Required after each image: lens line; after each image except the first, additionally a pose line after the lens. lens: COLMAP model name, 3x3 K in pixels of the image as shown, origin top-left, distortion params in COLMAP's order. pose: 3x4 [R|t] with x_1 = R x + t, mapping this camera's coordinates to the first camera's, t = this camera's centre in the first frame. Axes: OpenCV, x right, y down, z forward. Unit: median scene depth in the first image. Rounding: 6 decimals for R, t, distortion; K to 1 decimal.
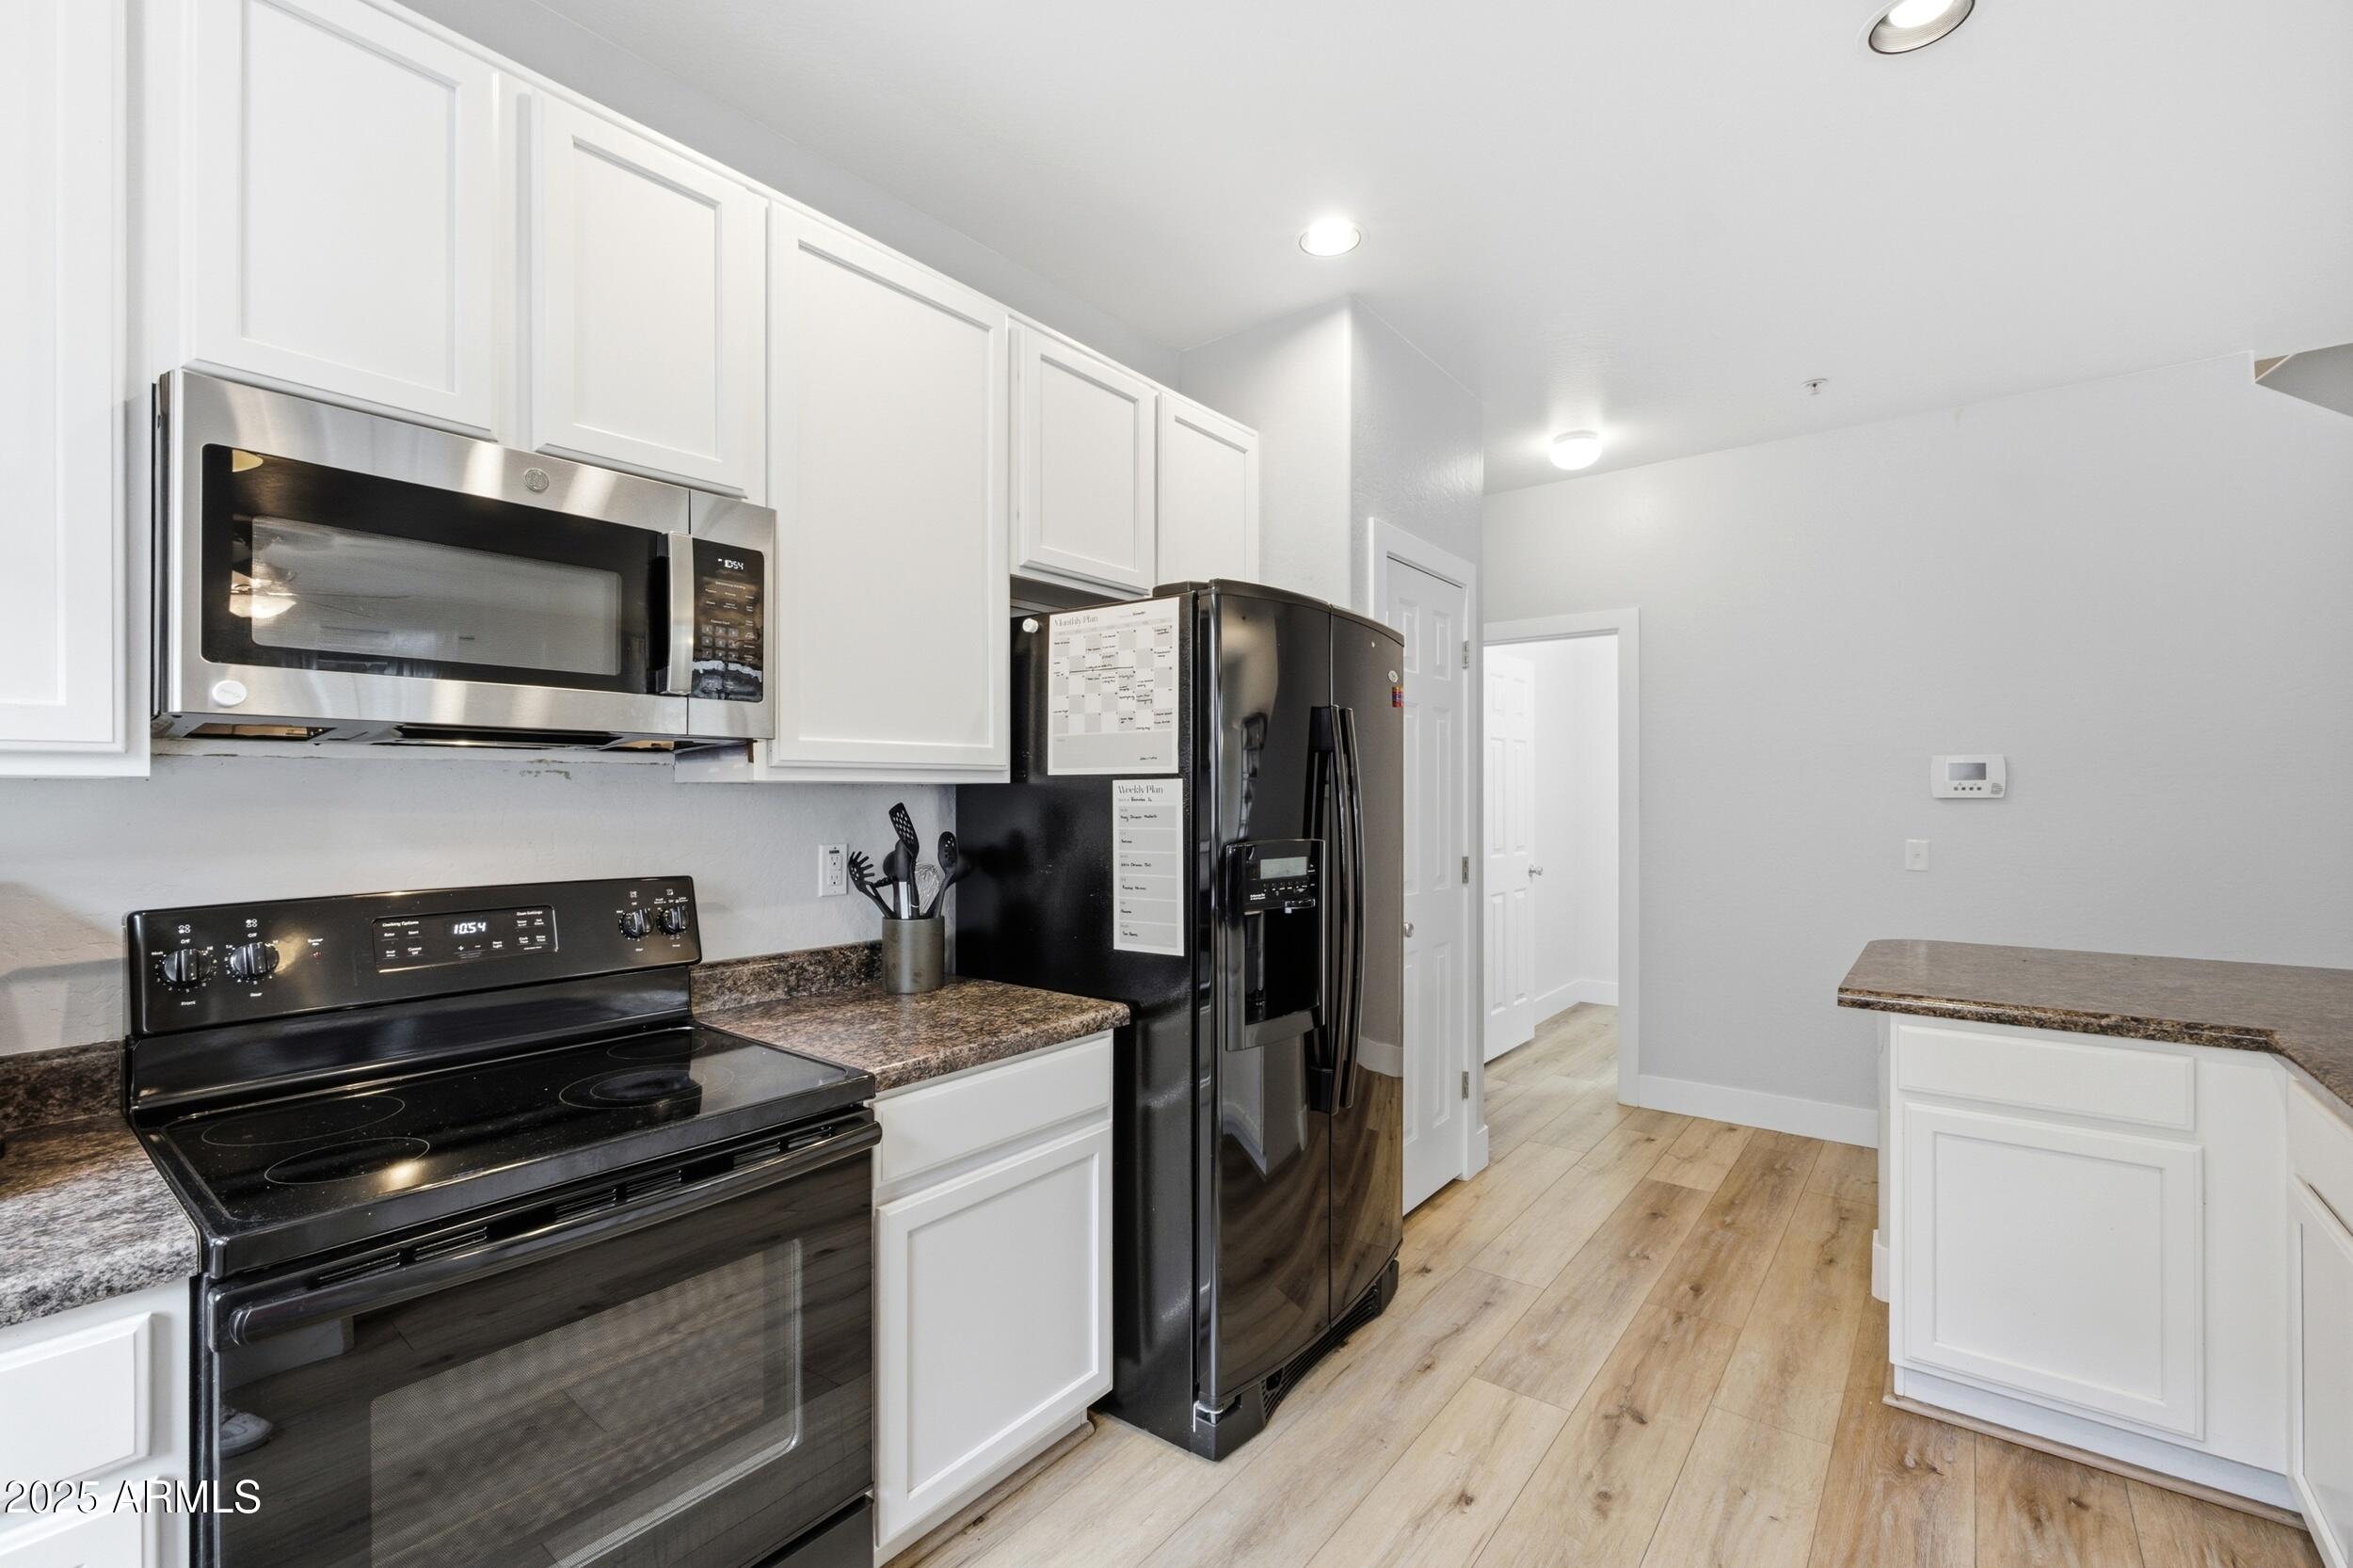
lens RADIAL K [[975.7, 0, 1152.6], [0, 975.7, 793.5], [0, 0, 1]] dist [-0.008454, -0.000171]
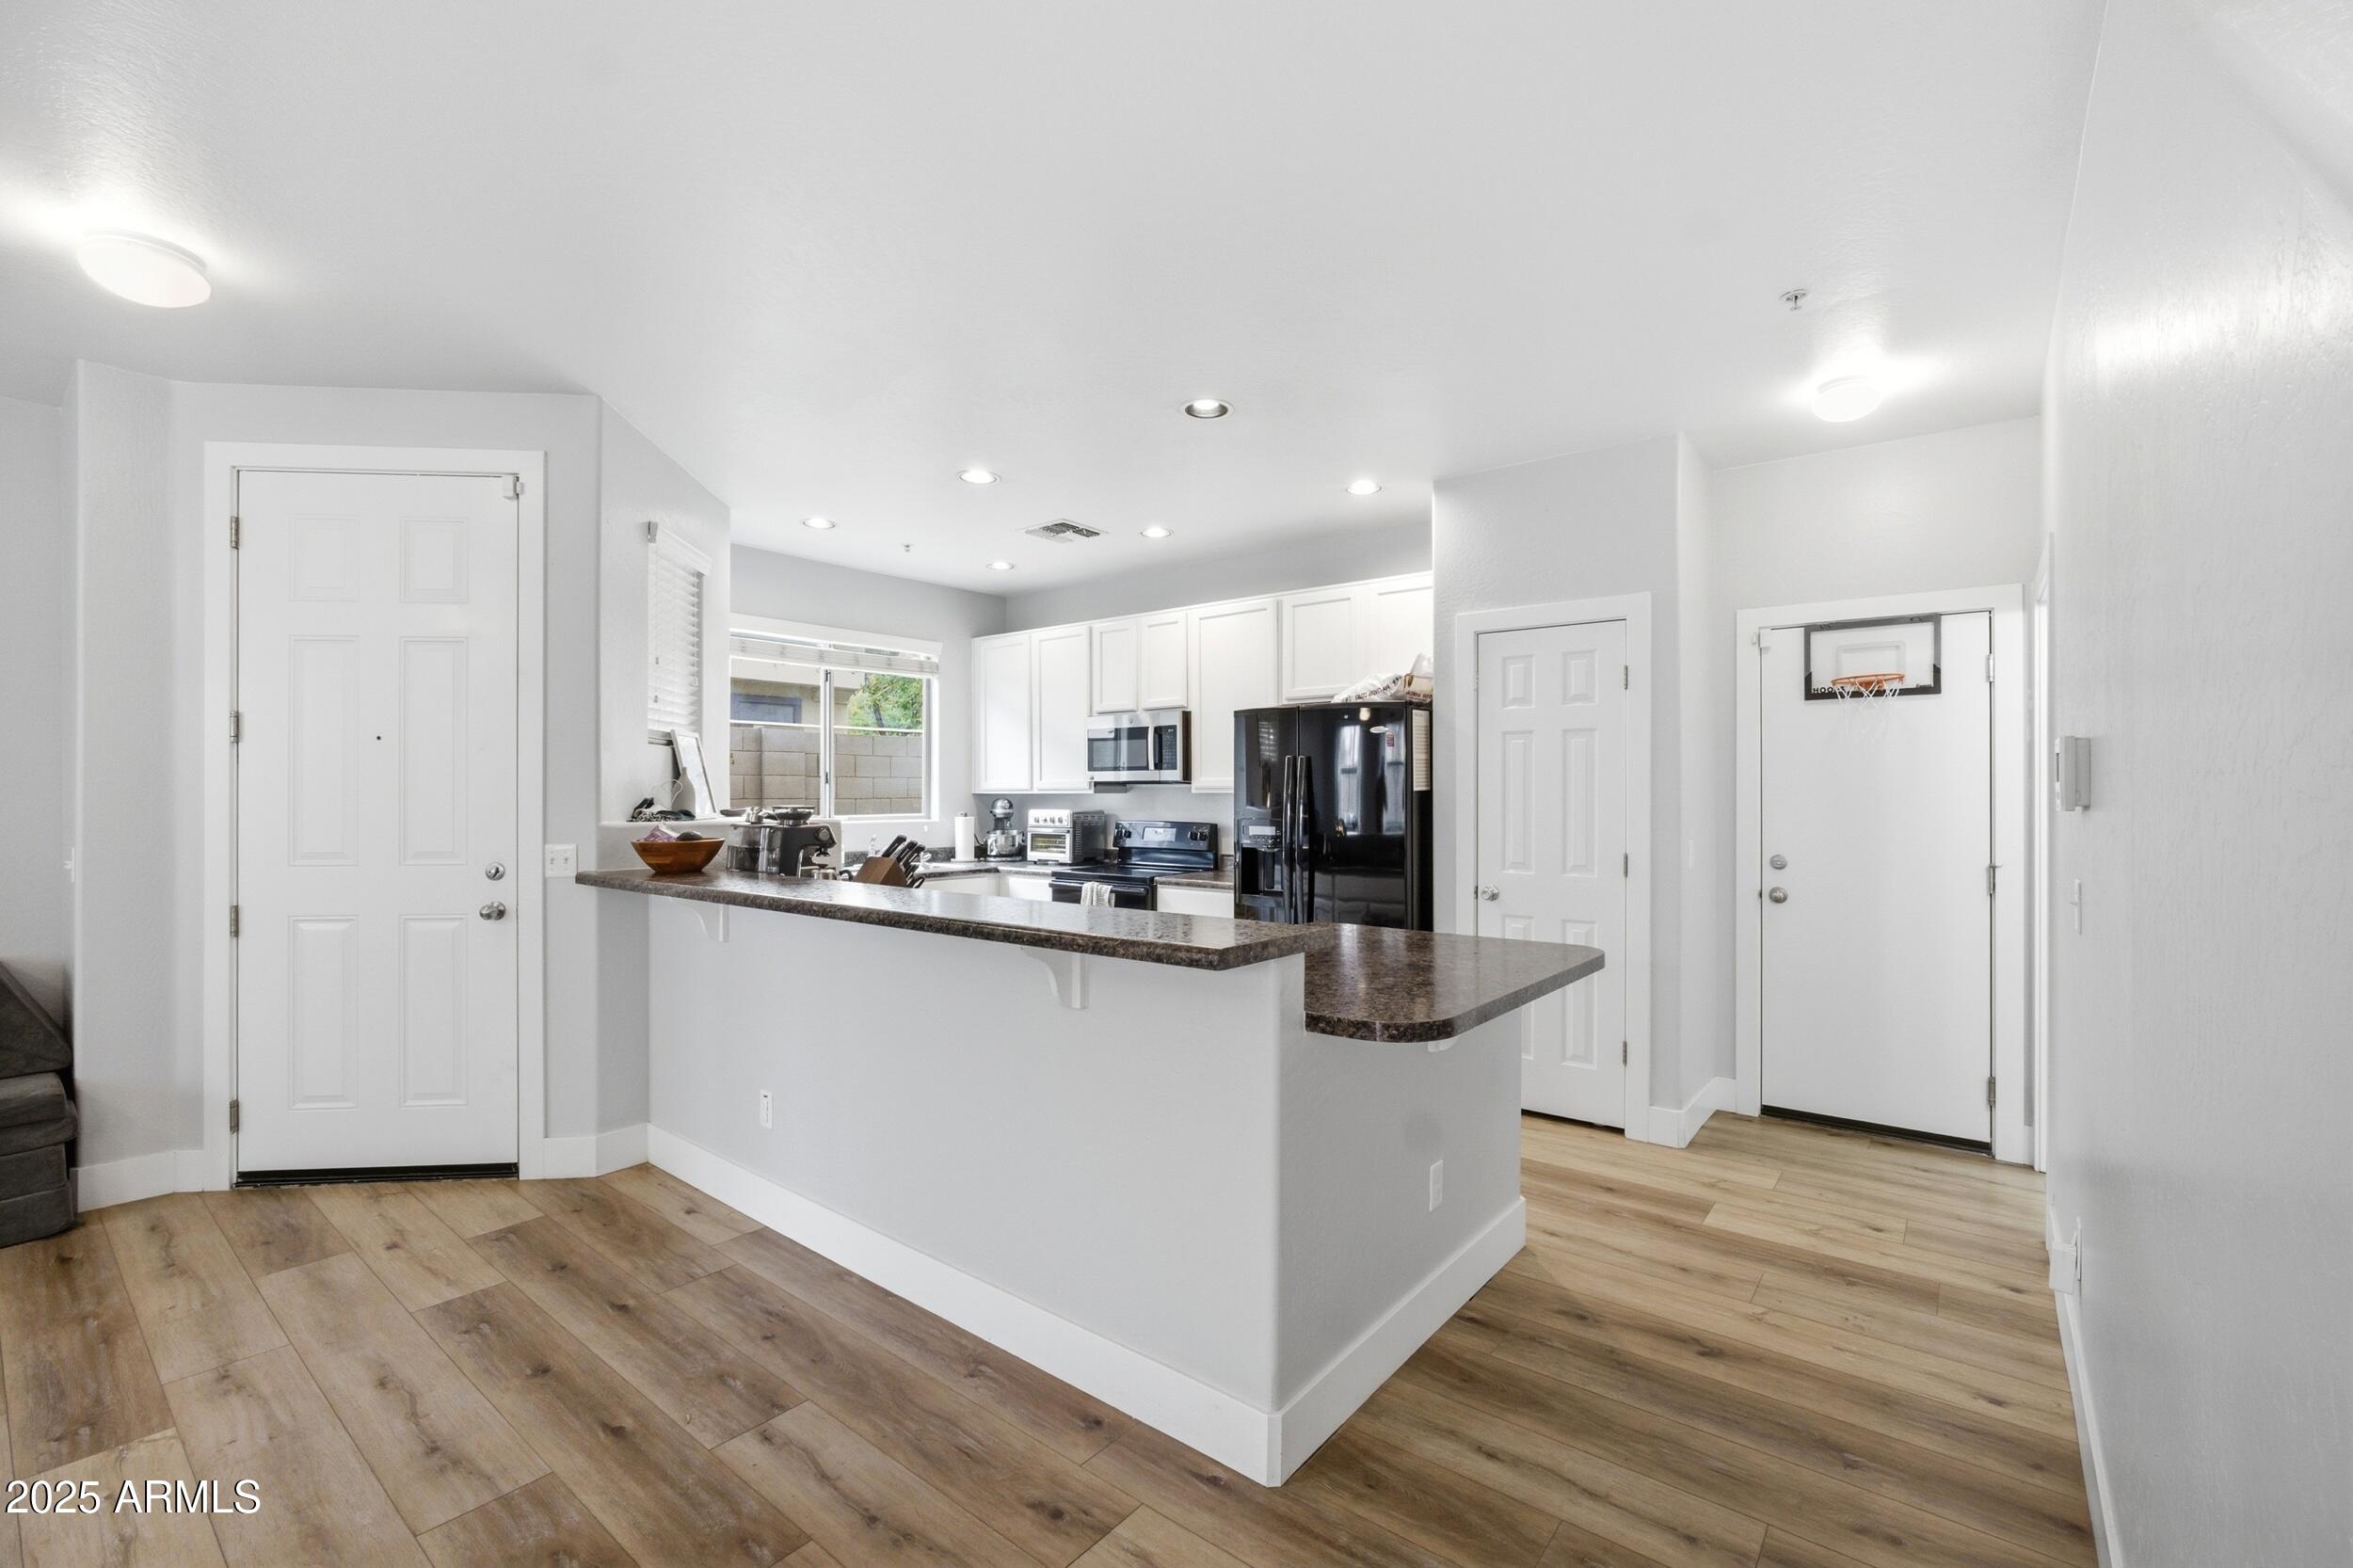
lens RADIAL K [[1037.7, 0, 1174.2], [0, 1037.7, 797.7], [0, 0, 1]] dist [-0.001565, -0.000143]
pose [[-0.017292, 0.004618, -0.999840, 1.565434], [0.010207, 0.999938, 0.004442, -0.006056], [0.999798, -0.010129, -0.017338, 0.511376]]
